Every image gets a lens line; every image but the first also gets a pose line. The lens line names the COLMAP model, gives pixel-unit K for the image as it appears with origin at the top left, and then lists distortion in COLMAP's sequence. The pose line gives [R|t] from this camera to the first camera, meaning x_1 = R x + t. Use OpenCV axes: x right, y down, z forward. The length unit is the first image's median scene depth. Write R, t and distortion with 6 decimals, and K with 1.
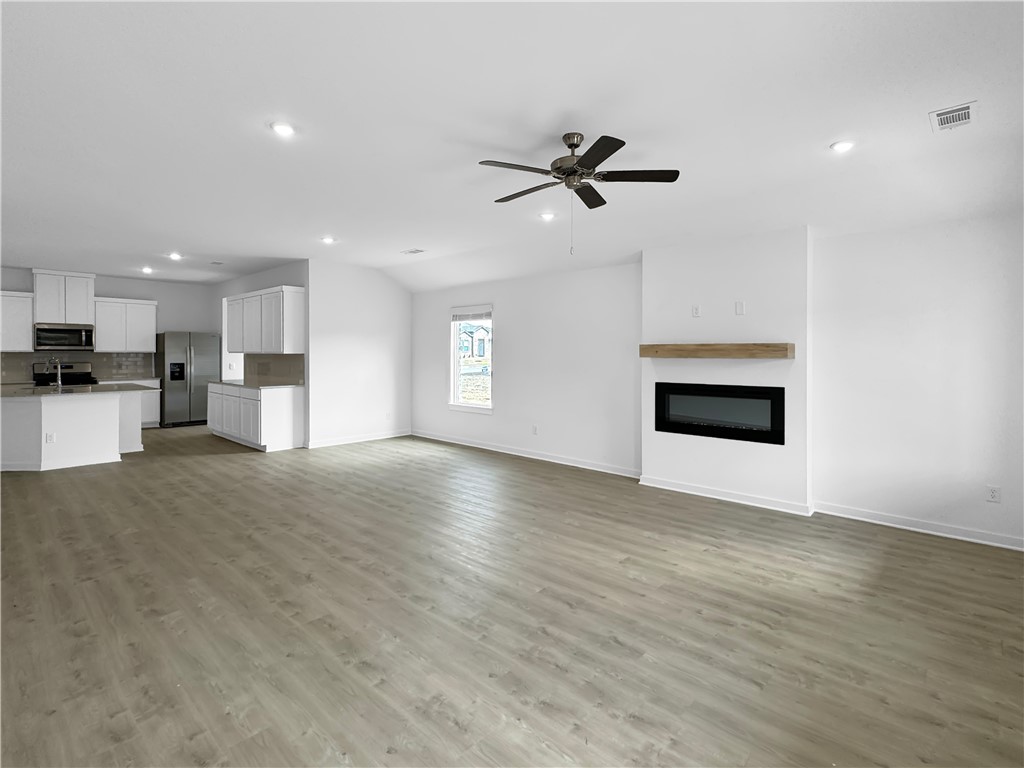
lens RADIAL K [[490.3, 0, 507.6], [0, 490.3, 350.8], [0, 0, 1]] dist [0.003572, -0.001965]
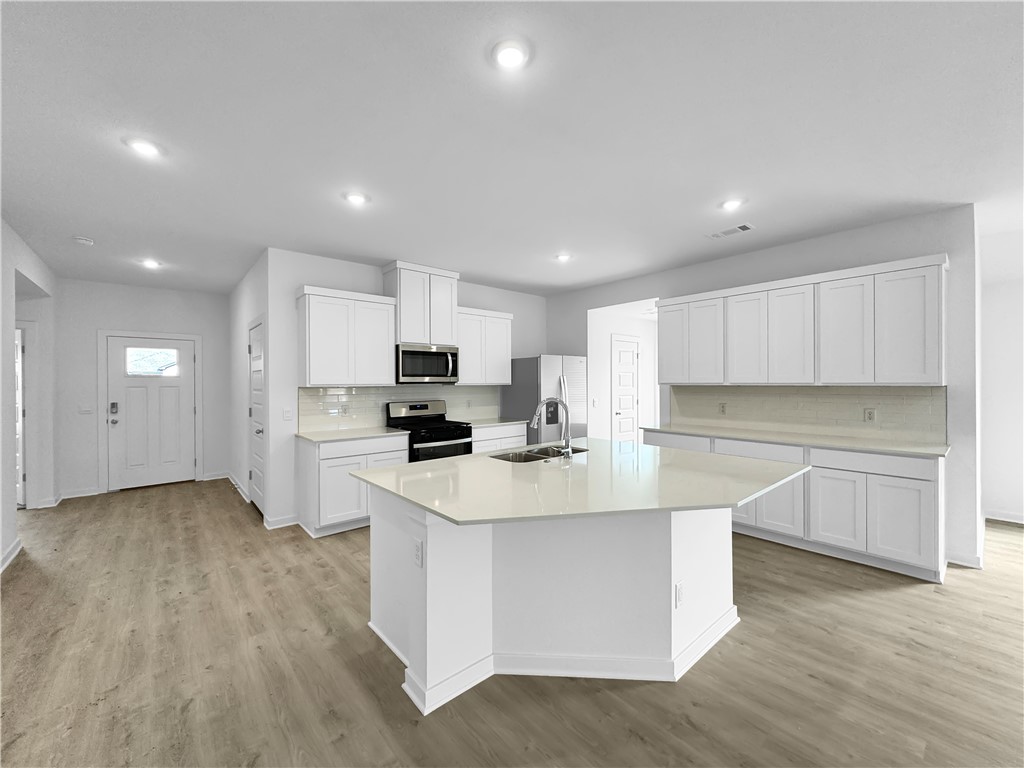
lens RADIAL K [[422.2, 0, 514.8], [0, 422.2, 381.0], [0, 0, 1]] dist [-0.001308, 0.000254]
pose [[0.996397, -0.009710, -0.084249, -0.709059], [0.009743, 0.999953, -0.000027, -0.002346], [0.084245, -0.000794, 0.996445, 0.410745]]
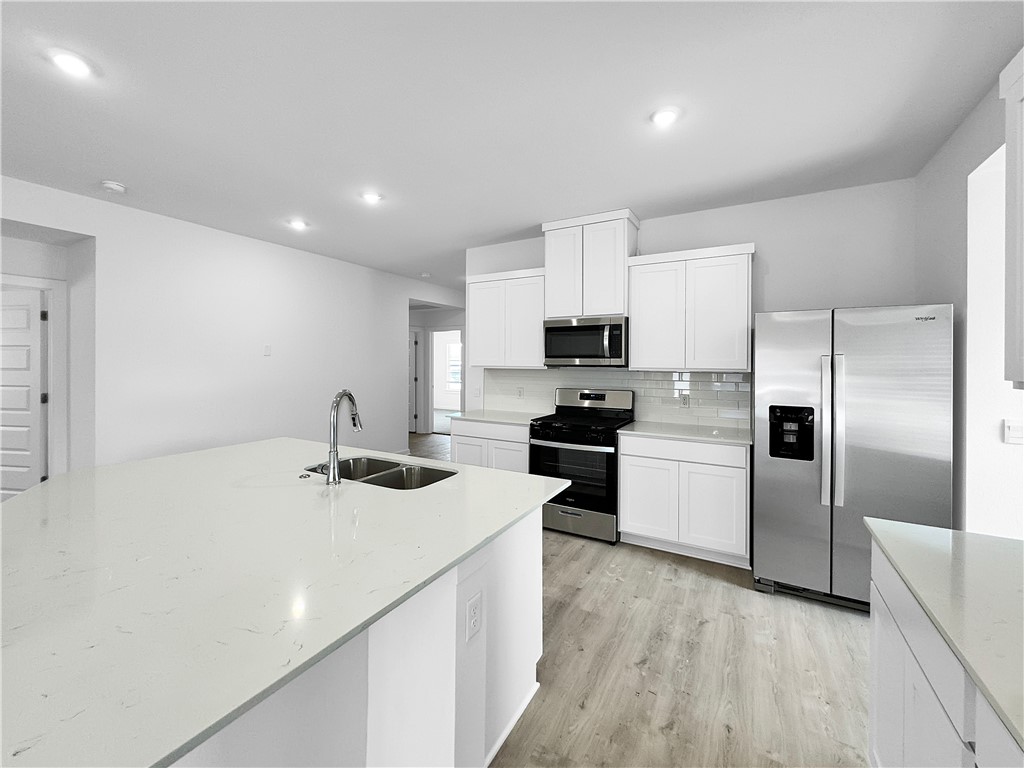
lens RADIAL K [[422.2, 0, 495.9], [0, 422.2, 364.5], [0, 0, 1]] dist [-0.001308, 0.000254]
pose [[0.231754, 0.001926, -0.972773, -0.463994], [-0.000360, 0.999998, 0.001894, -0.003538], [0.972774, -0.000088, 0.231754, 0.777017]]
